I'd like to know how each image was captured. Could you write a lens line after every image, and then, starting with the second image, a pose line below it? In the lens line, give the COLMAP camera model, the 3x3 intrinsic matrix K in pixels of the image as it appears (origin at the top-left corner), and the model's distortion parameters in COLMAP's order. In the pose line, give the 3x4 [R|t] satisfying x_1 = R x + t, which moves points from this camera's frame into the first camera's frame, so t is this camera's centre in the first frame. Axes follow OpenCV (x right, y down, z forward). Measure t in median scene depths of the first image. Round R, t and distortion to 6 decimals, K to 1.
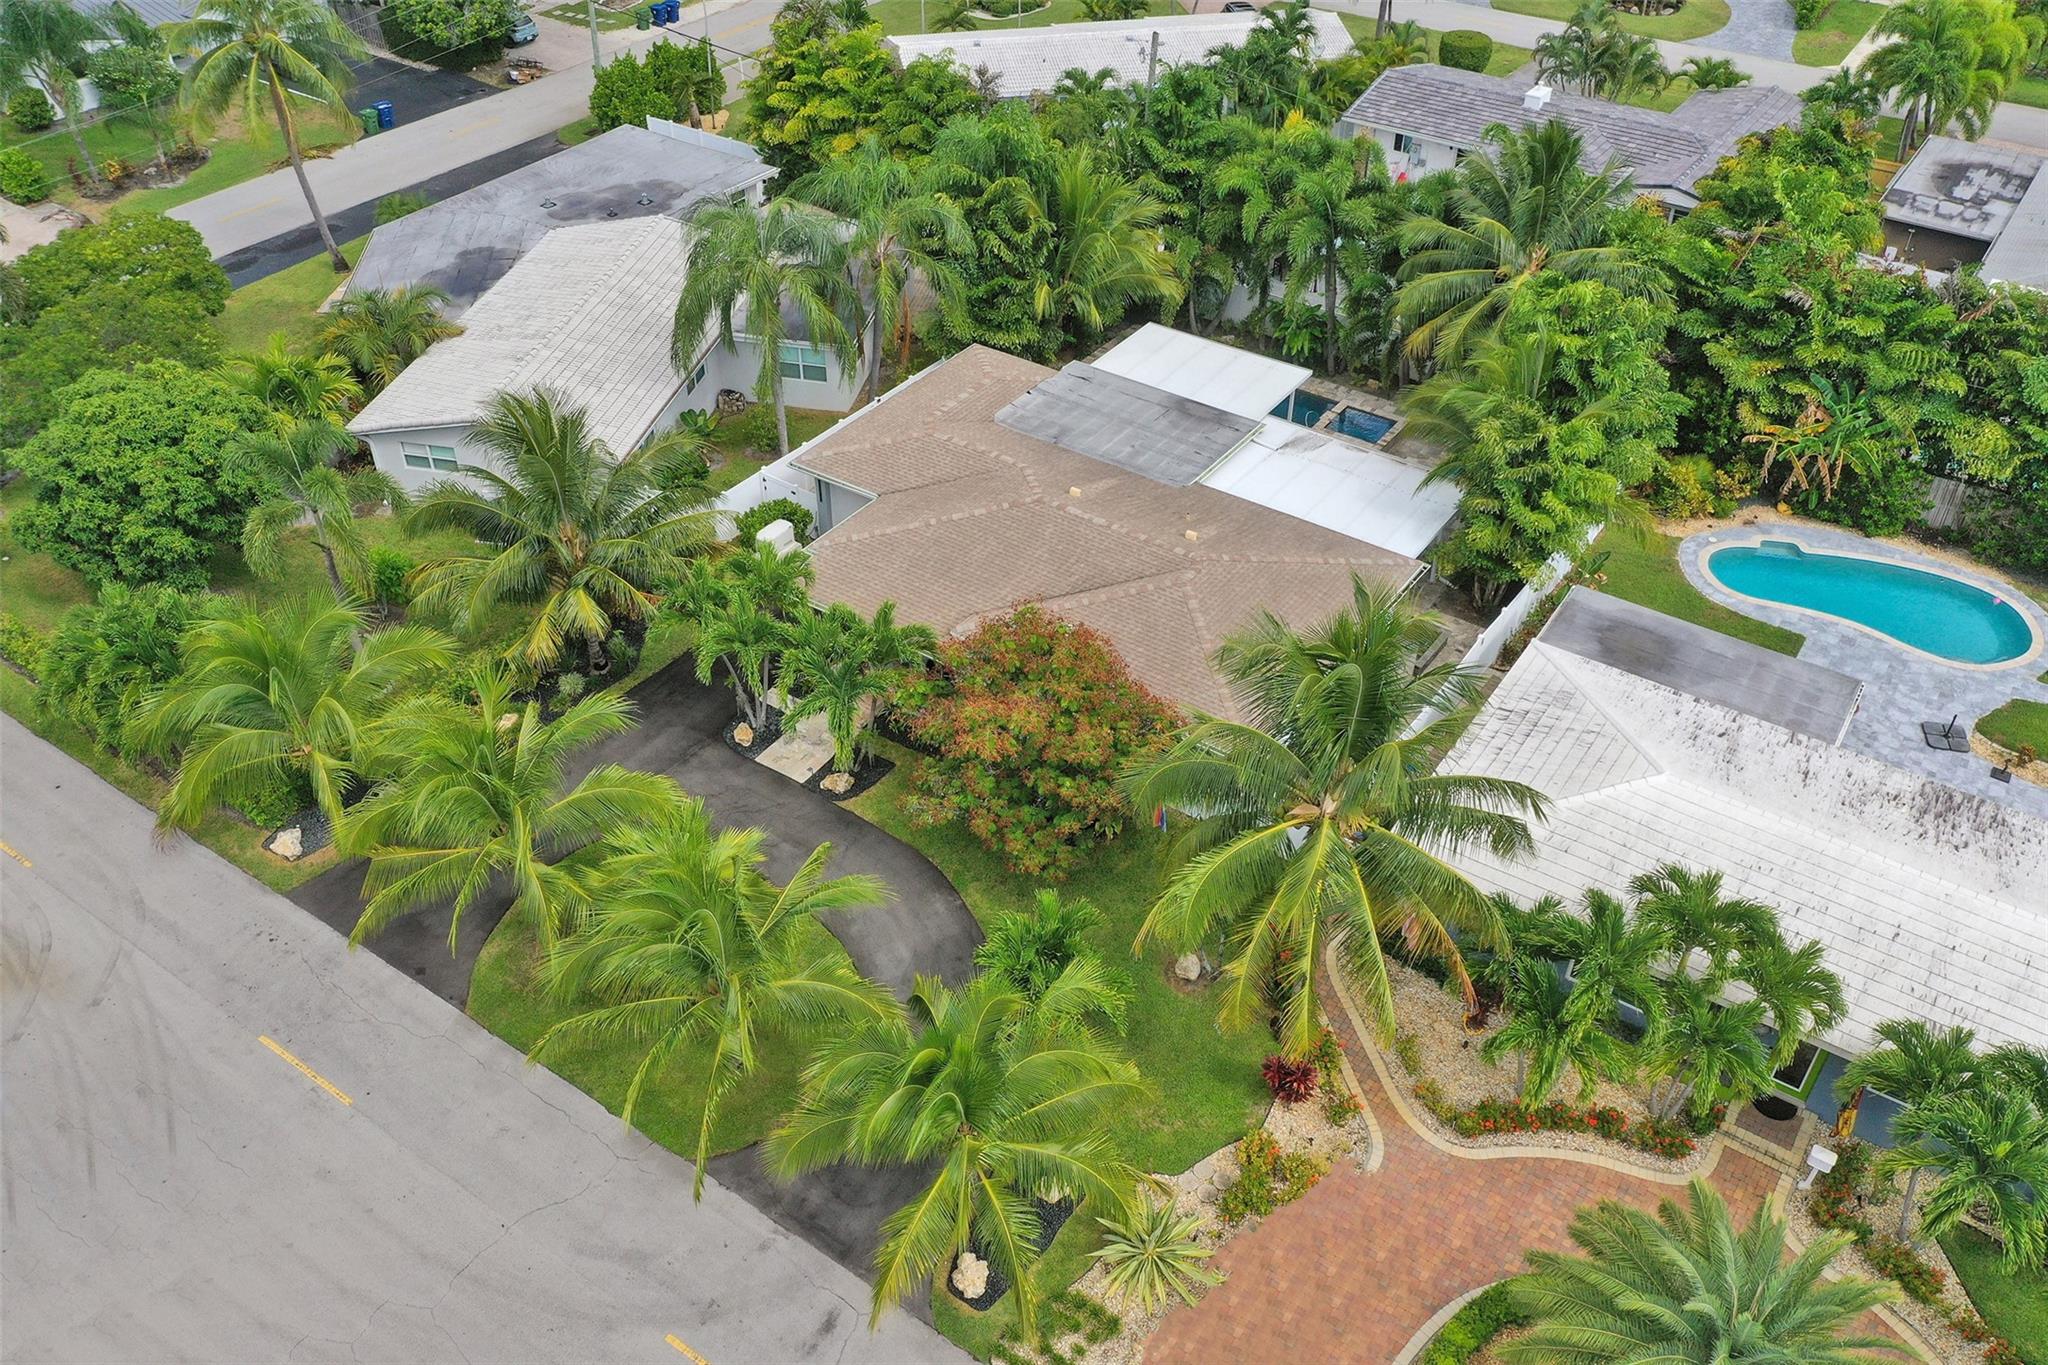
lens RADIAL K [[1627.4, 0, 1024.0], [0, 1627.4, 682.5], [0, 0, 1]] dist [-0.009679, 0.005174]
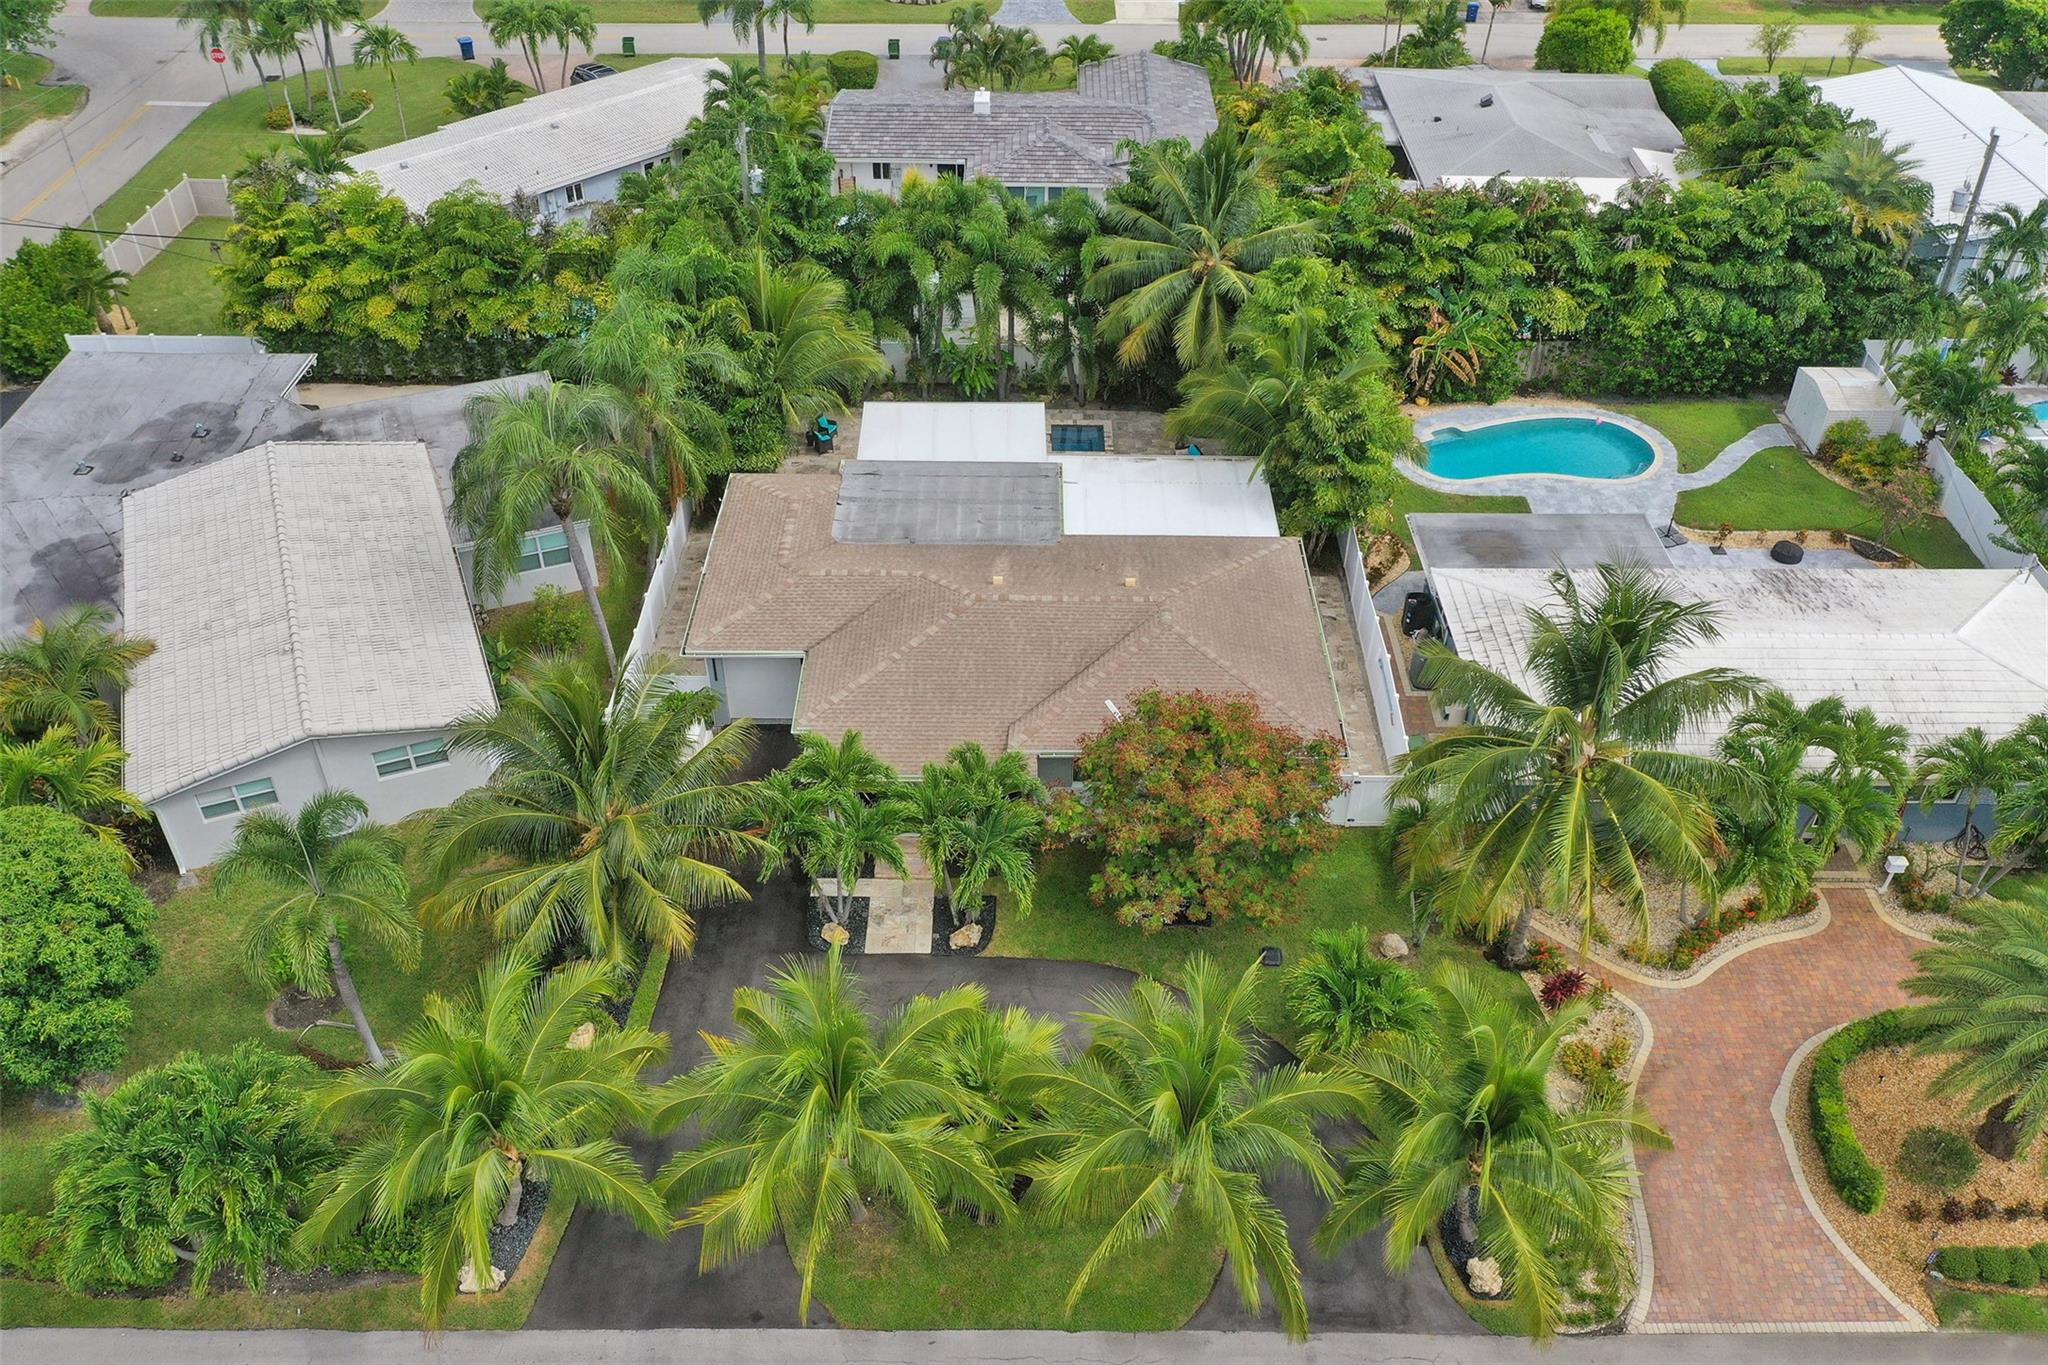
lens RADIAL K [[1654.5, 0, 1024.0], [0, 1654.5, 682.5], [0, 0, 1]] dist [-0.006105, -0.004137]
pose [[0.825125, -0.351550, 0.442247, -0.401442], [0.350916, 0.932407, 0.086463, -0.130877], [-0.442750, 0.083849, 0.892716, 0.075977]]
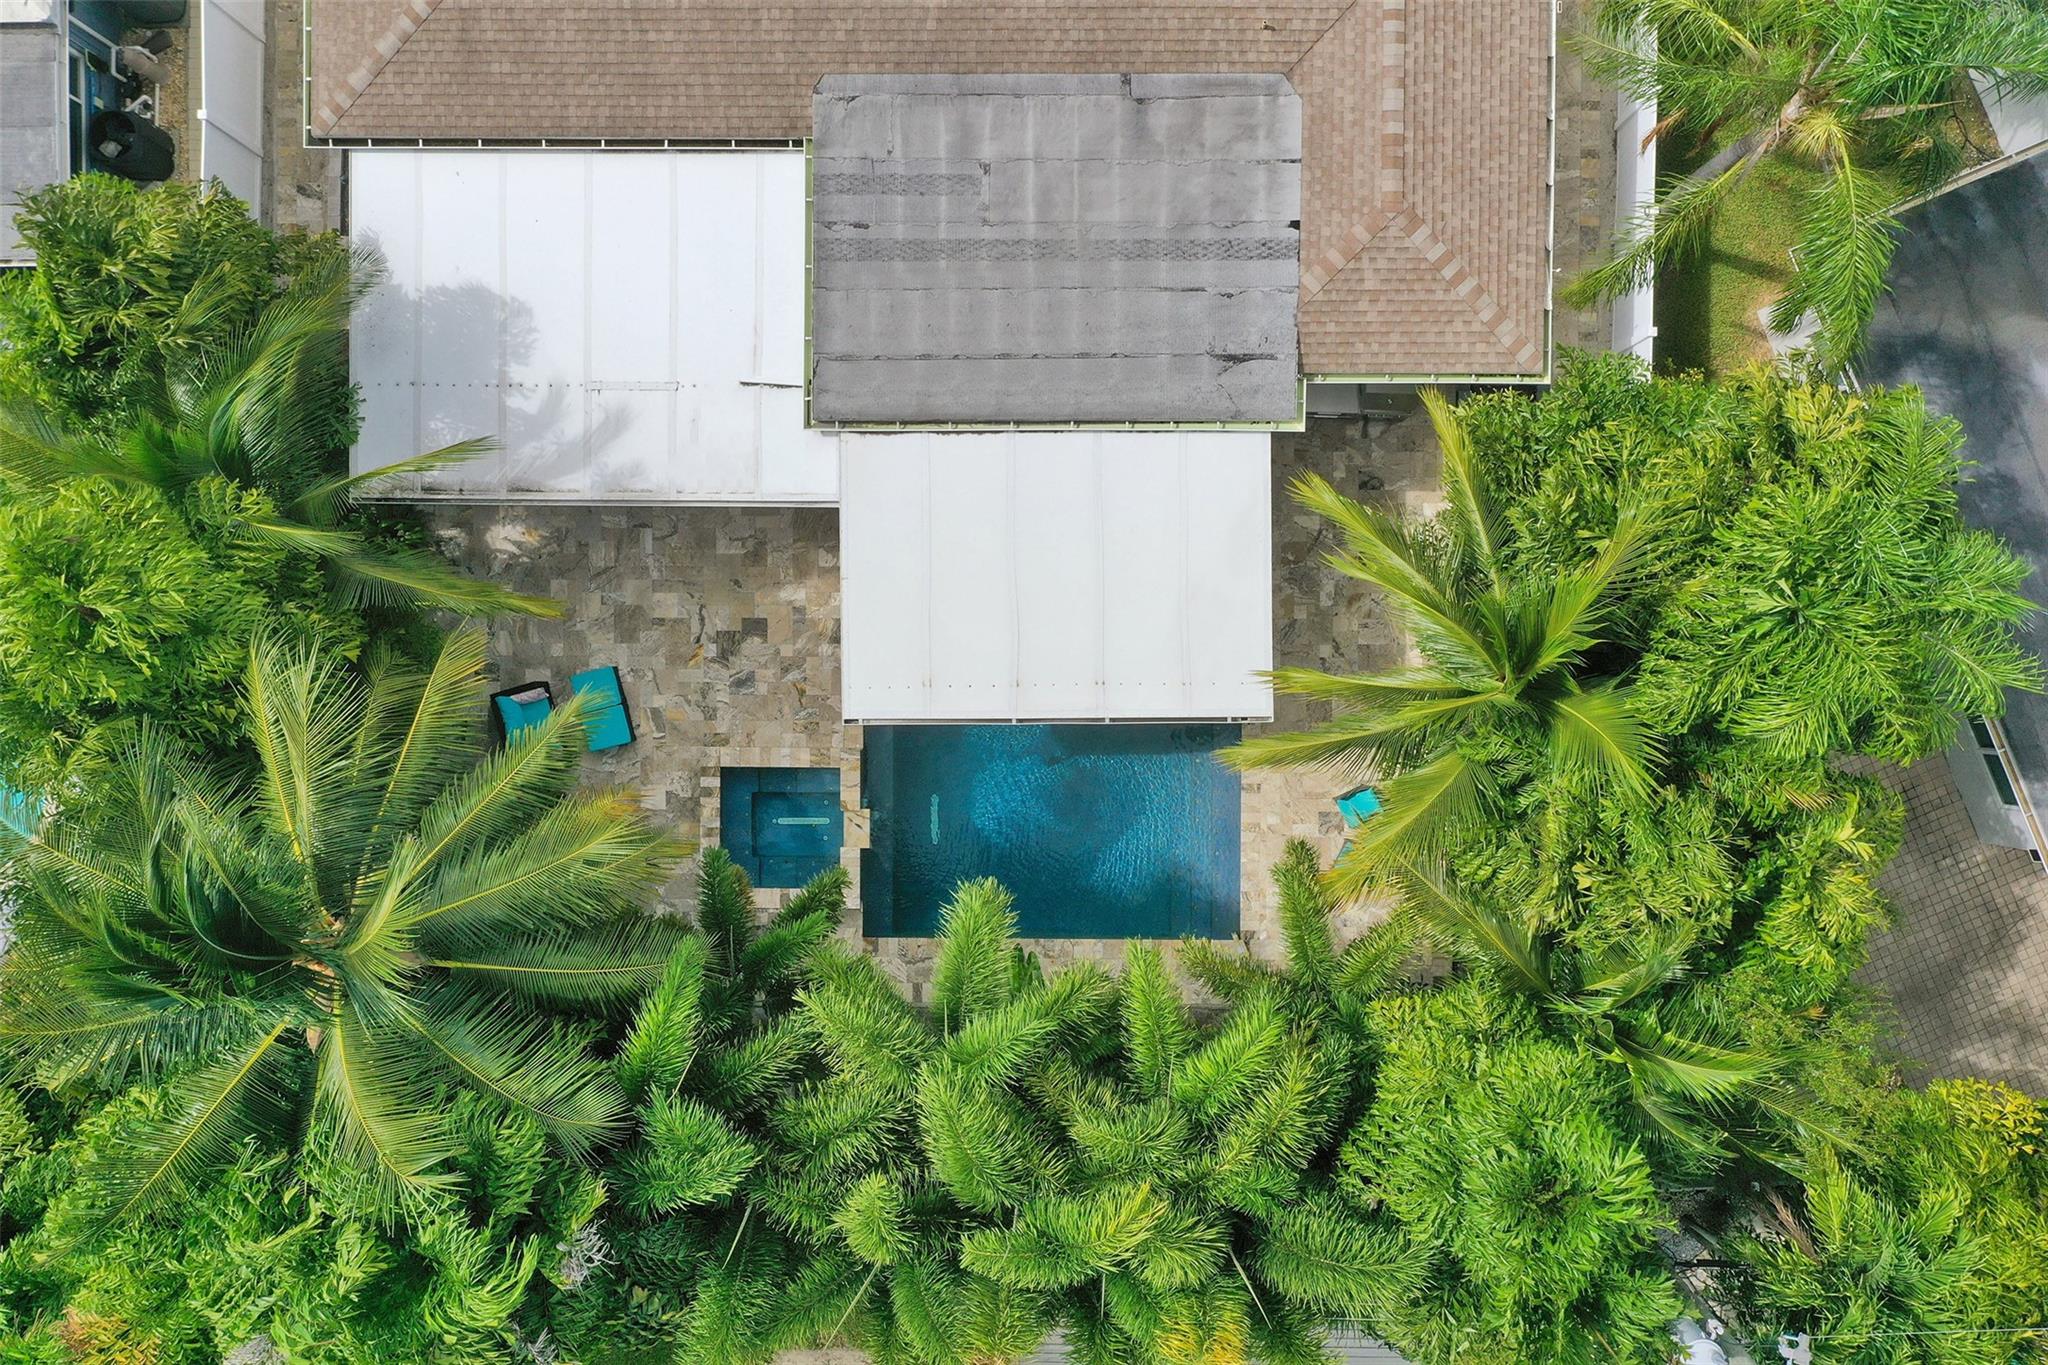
lens RADIAL K [[1627.4, 0, 1024.0], [0, 1627.4, 682.5], [0, 0, 1]] dist [-0.009679, 0.005174]
pose [[-0.824116, 0.566409, 0.003677, 0.142918], [-0.359561, -0.528150, 0.769268, -0.592213], [0.437662, 0.632644, 0.638916, 0.800541]]
